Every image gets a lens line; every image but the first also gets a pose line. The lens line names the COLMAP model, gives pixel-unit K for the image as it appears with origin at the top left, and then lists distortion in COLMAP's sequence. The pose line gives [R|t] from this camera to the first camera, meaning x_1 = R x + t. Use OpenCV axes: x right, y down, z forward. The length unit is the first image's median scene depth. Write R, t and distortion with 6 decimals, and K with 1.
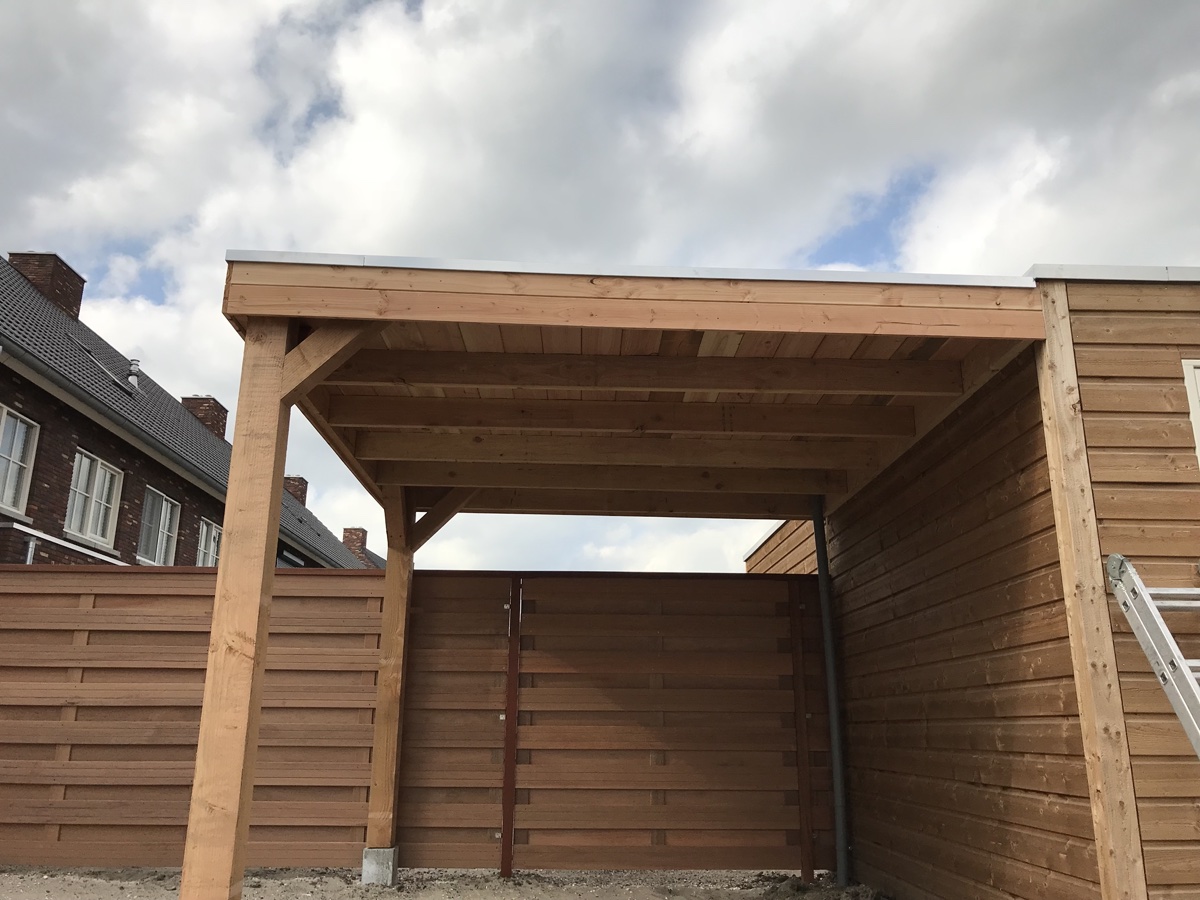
lens RADIAL K [[983.7, 0, 600.0], [0, 983.7, 450.0], [0, 0, 1]] dist [0.009669, -0.005971]
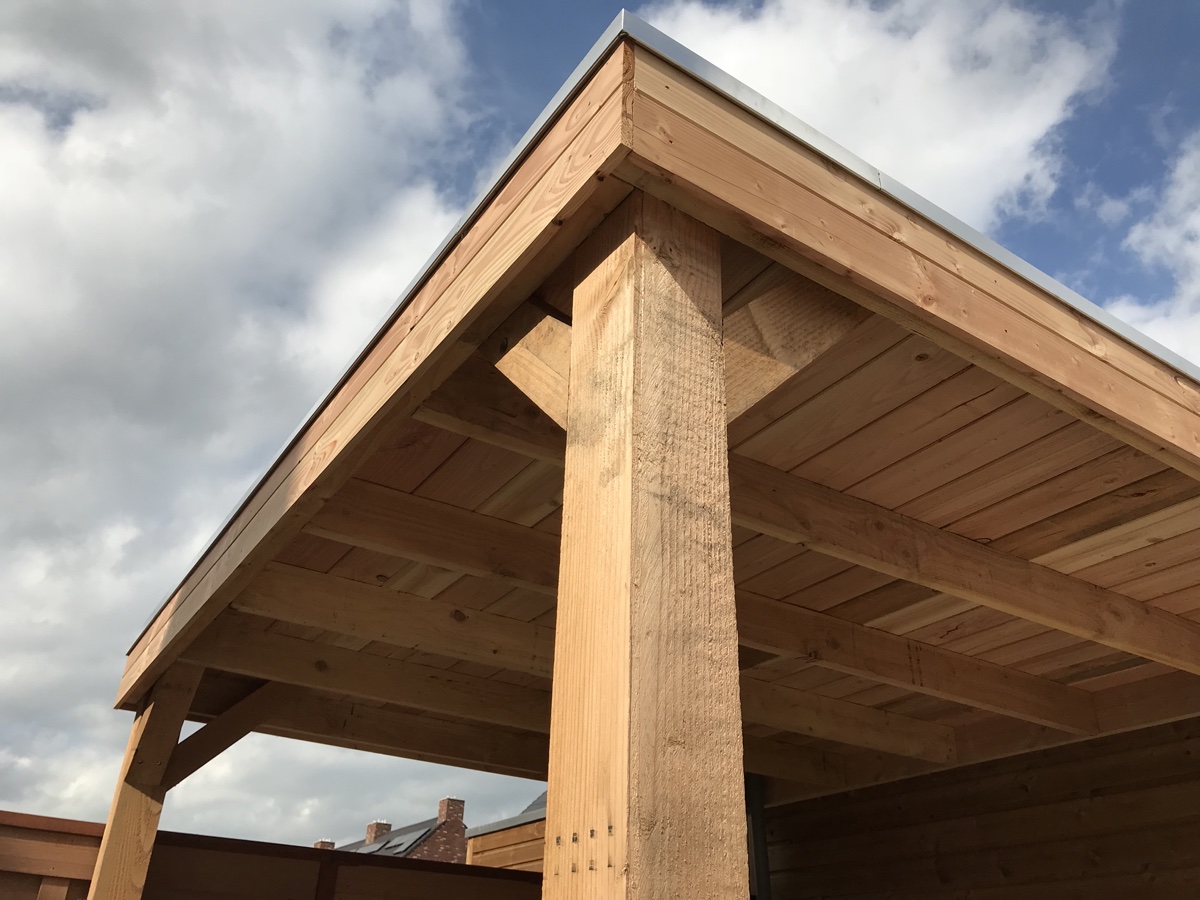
lens RADIAL K [[987.2, 0, 596.3], [0, 987.2, 432.2], [0, 0, 1]] dist [0.016036, -0.016664]
pose [[0.859305, 0.276849, 0.430058, -0.296532], [-0.161422, 0.944661, -0.285584, 0.034422], [-0.485323, 0.175983, 0.856441, 0.413243]]
